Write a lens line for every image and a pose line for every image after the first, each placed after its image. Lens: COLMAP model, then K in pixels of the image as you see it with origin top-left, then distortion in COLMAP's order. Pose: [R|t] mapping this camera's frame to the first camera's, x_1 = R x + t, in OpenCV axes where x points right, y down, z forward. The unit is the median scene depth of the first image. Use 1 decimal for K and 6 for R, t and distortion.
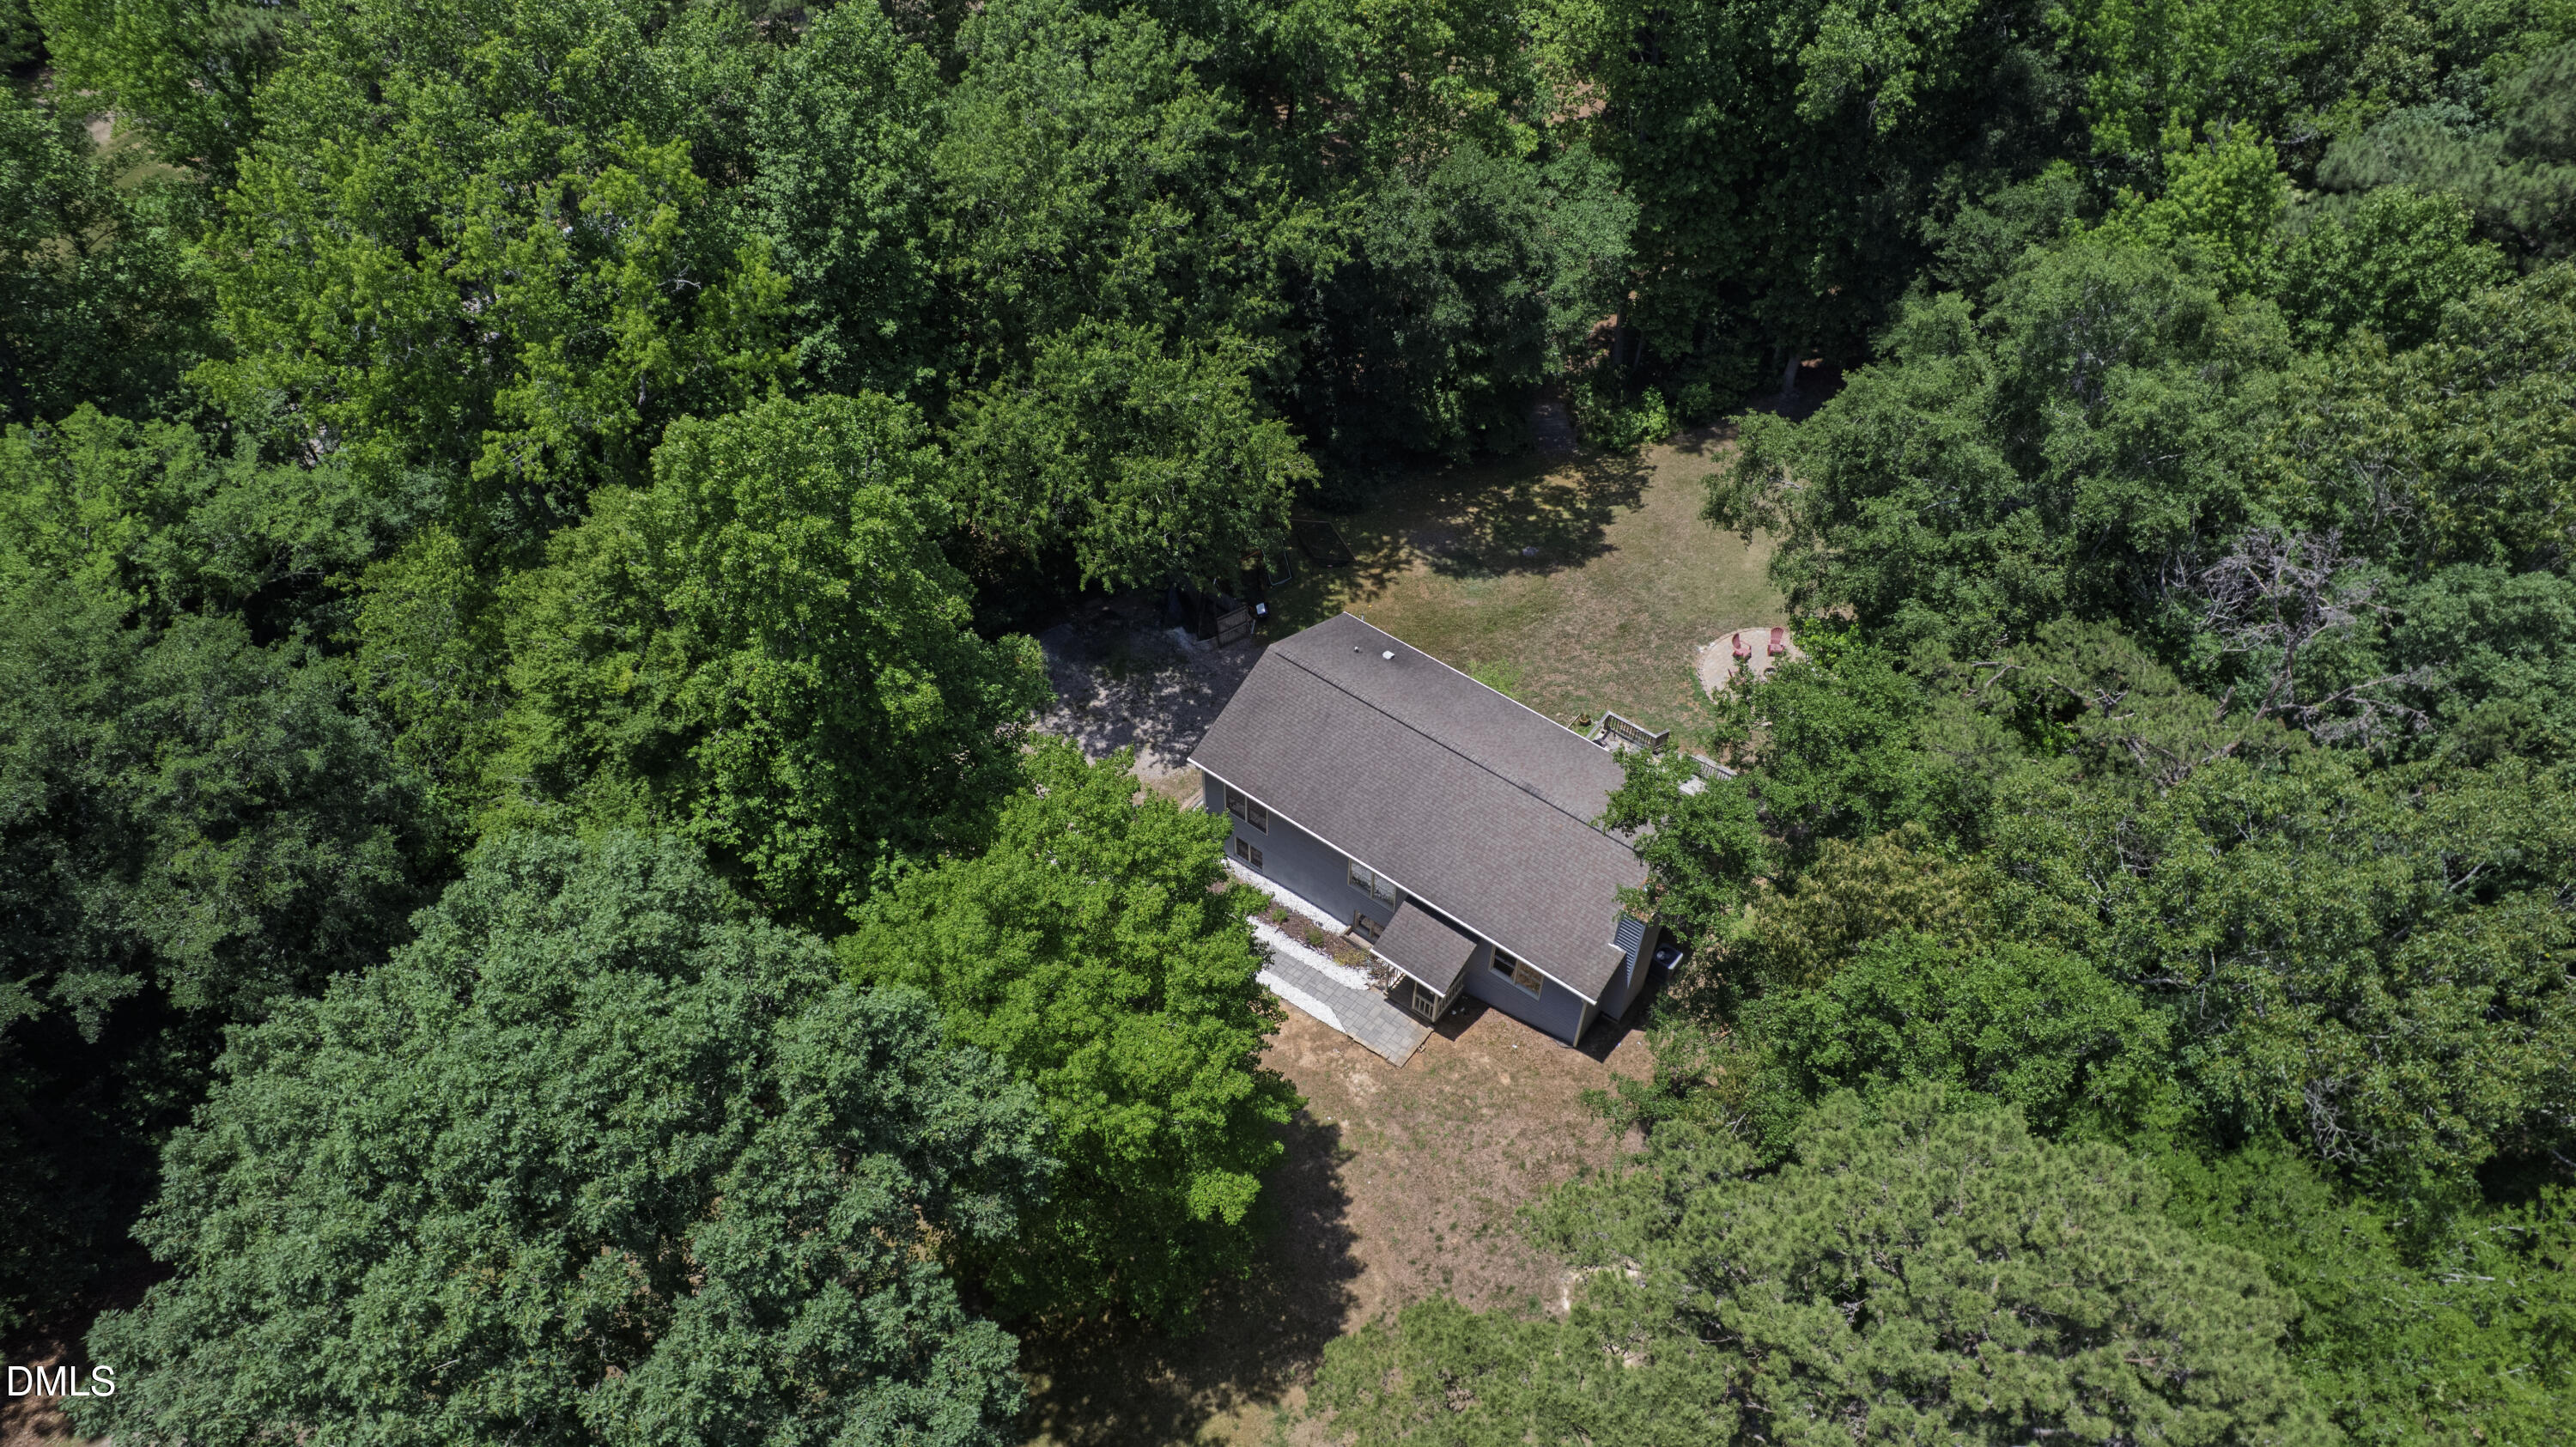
lens RADIAL K [[1636.2, 0, 1284.2], [0, 1636.2, 720.7], [0, 0, 1]] dist [-0.031872, 0.018004]
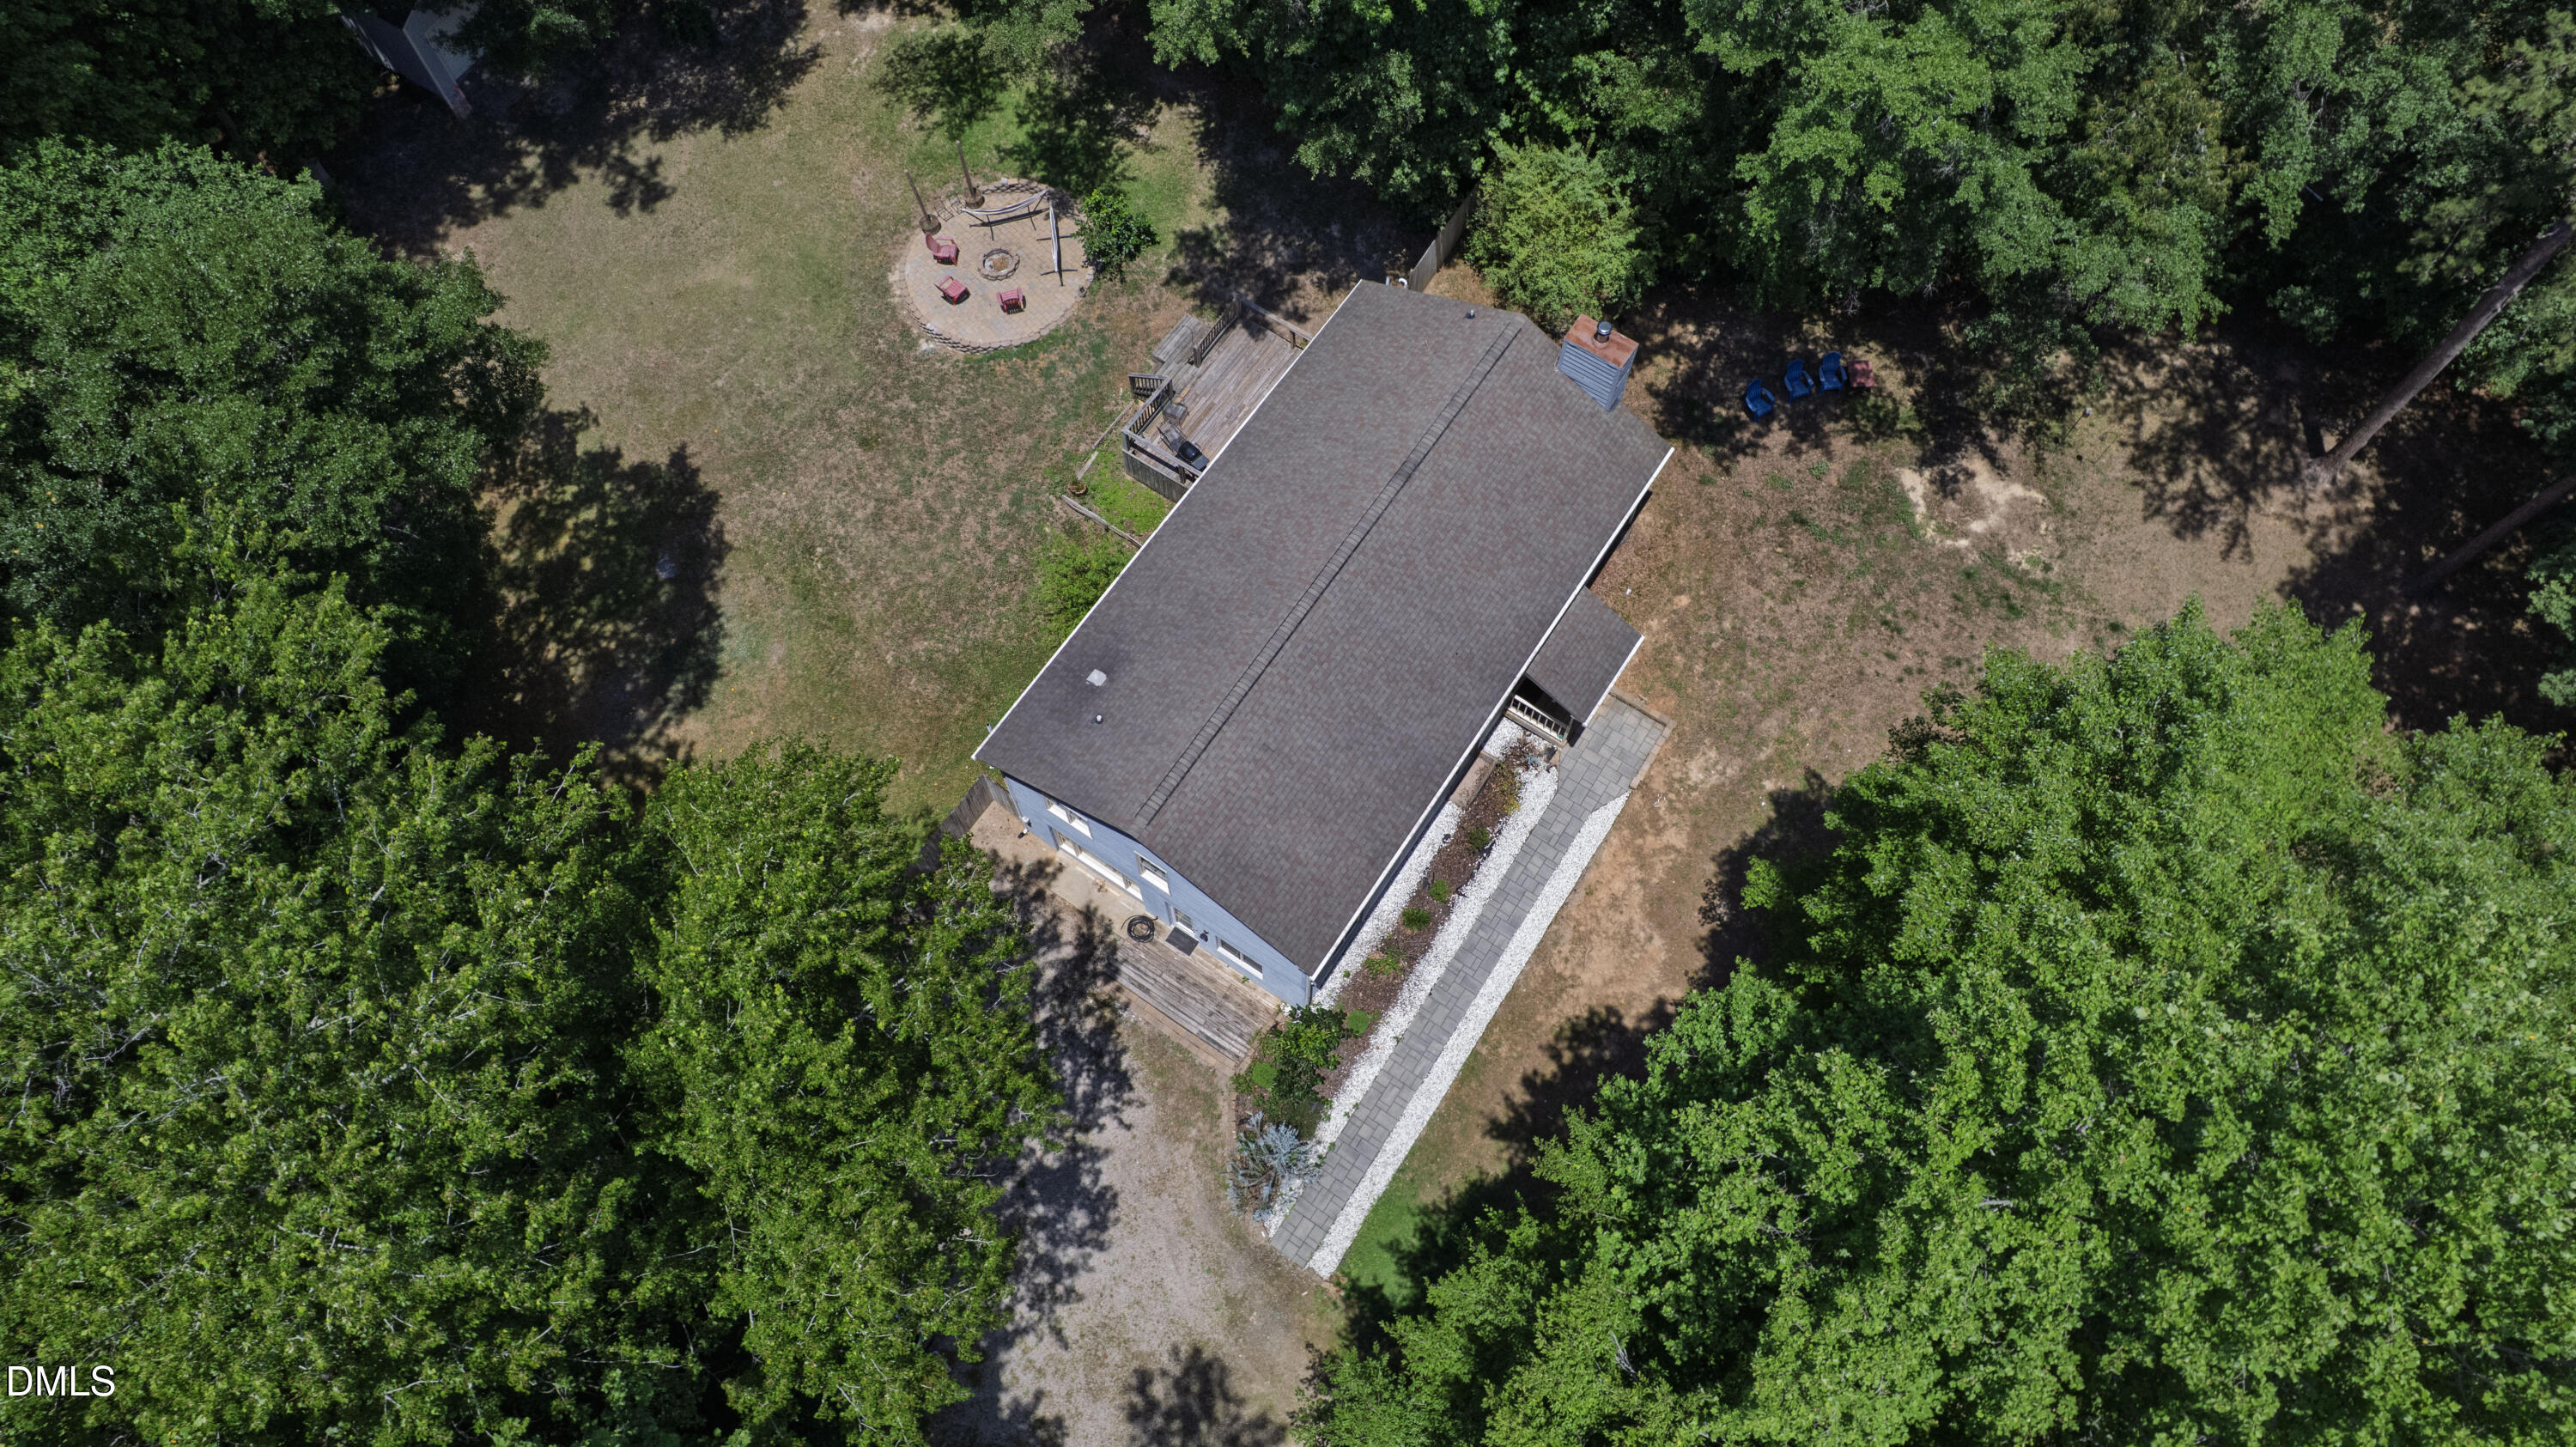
lens RADIAL K [[1636.2, 0, 1282.4], [0, 1636.2, 712.8], [0, 0, 1]] dist [-0.031872, 0.018004]
pose [[-0.060635, -0.912900, 0.403654, -0.171715], [0.741473, 0.229537, 0.630500, -0.316738], [-0.668238, 0.337529, 0.662972, 0.450981]]
